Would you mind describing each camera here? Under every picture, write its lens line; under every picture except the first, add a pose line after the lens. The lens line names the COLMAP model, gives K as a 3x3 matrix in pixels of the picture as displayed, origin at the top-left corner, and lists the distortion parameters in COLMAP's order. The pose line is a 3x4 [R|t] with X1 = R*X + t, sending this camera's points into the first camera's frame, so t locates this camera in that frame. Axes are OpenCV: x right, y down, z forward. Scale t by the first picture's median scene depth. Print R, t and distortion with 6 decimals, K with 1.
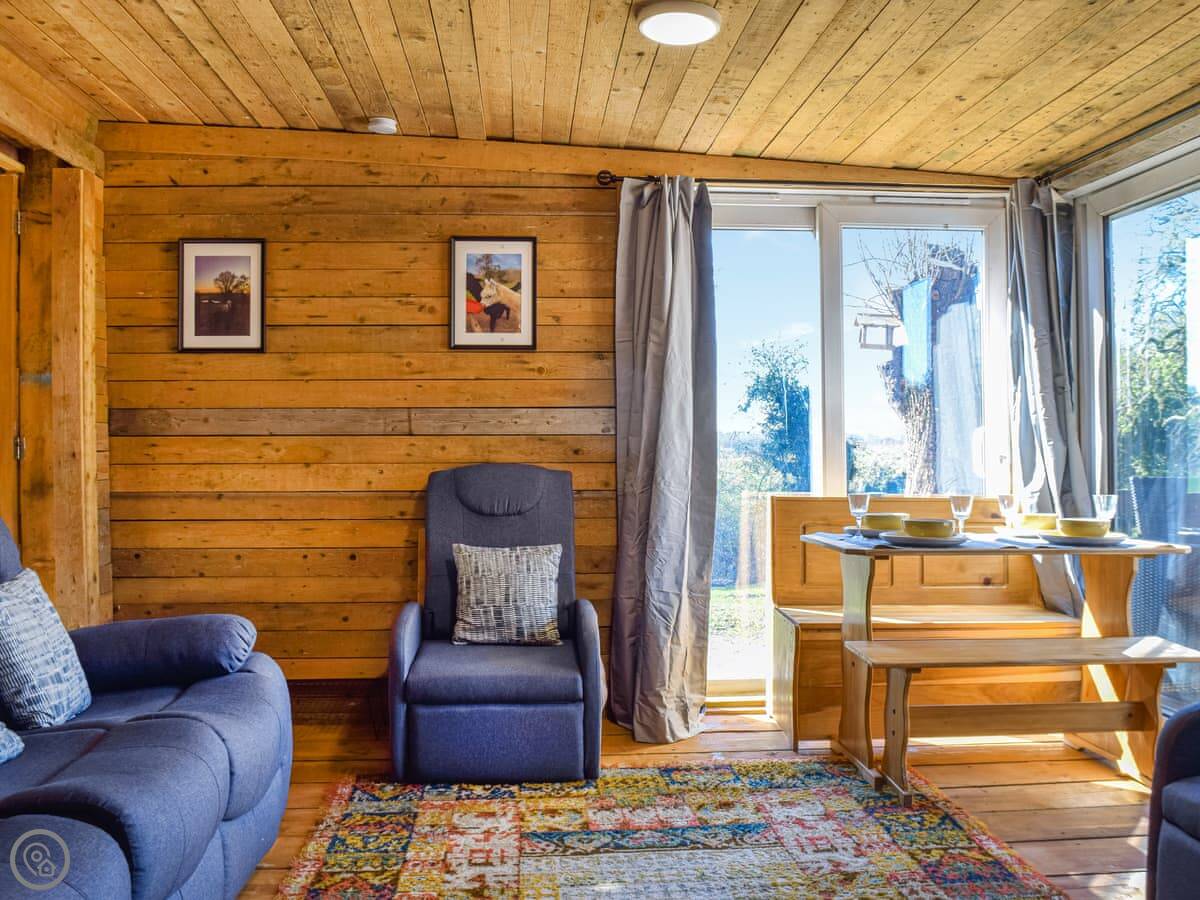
lens RADIAL K [[1043.8, 0, 597.8], [0, 1043.8, 433.1], [0, 0, 1]] dist [-0.093056, 0.015145]
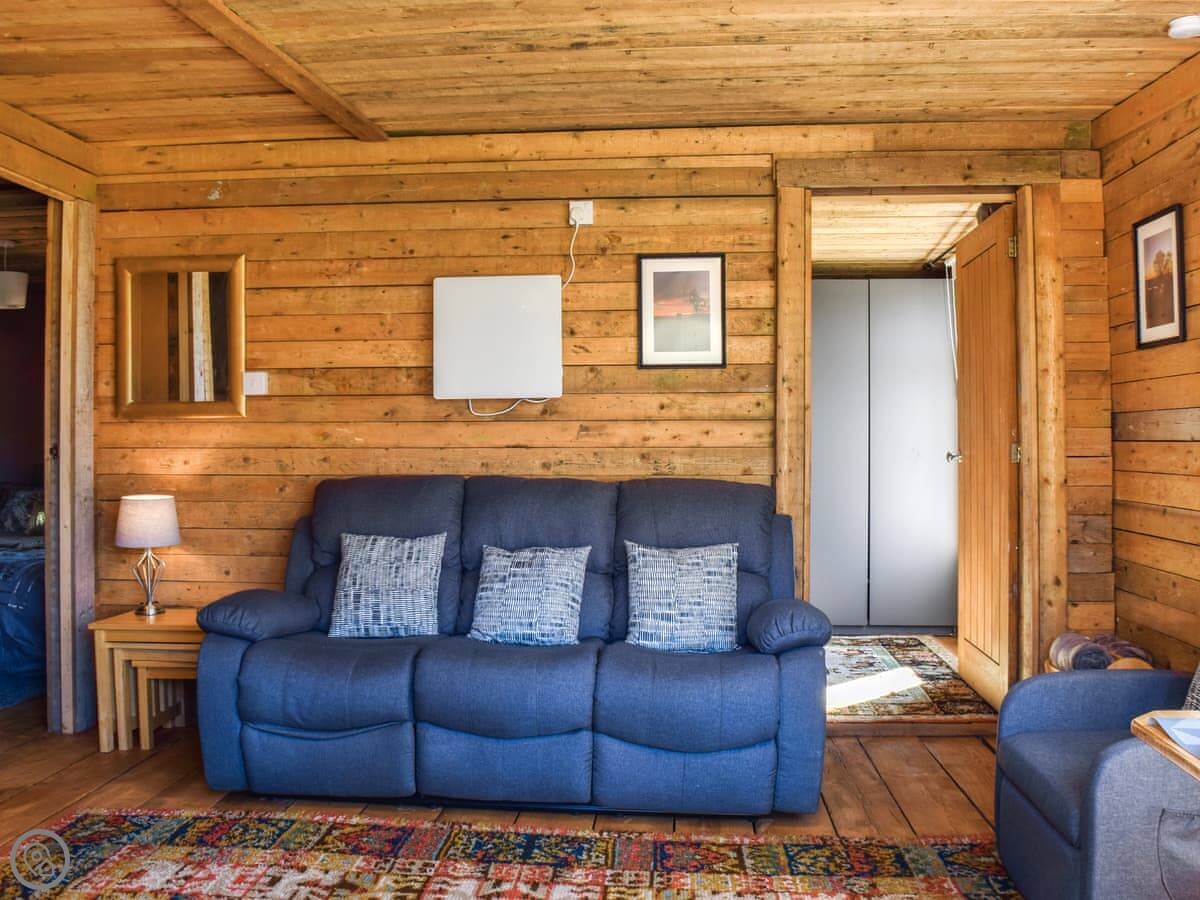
lens RADIAL K [[1043.8, 0, 597.8], [0, 1043.8, 433.1], [0, 0, 1]] dist [-0.093056, 0.015145]
pose [[-0.143318, -0.004158, -0.989668, 0.677611], [0.013589, 0.999889, -0.006169, -0.006551], [0.989583, -0.014332, -0.143246, 0.811950]]
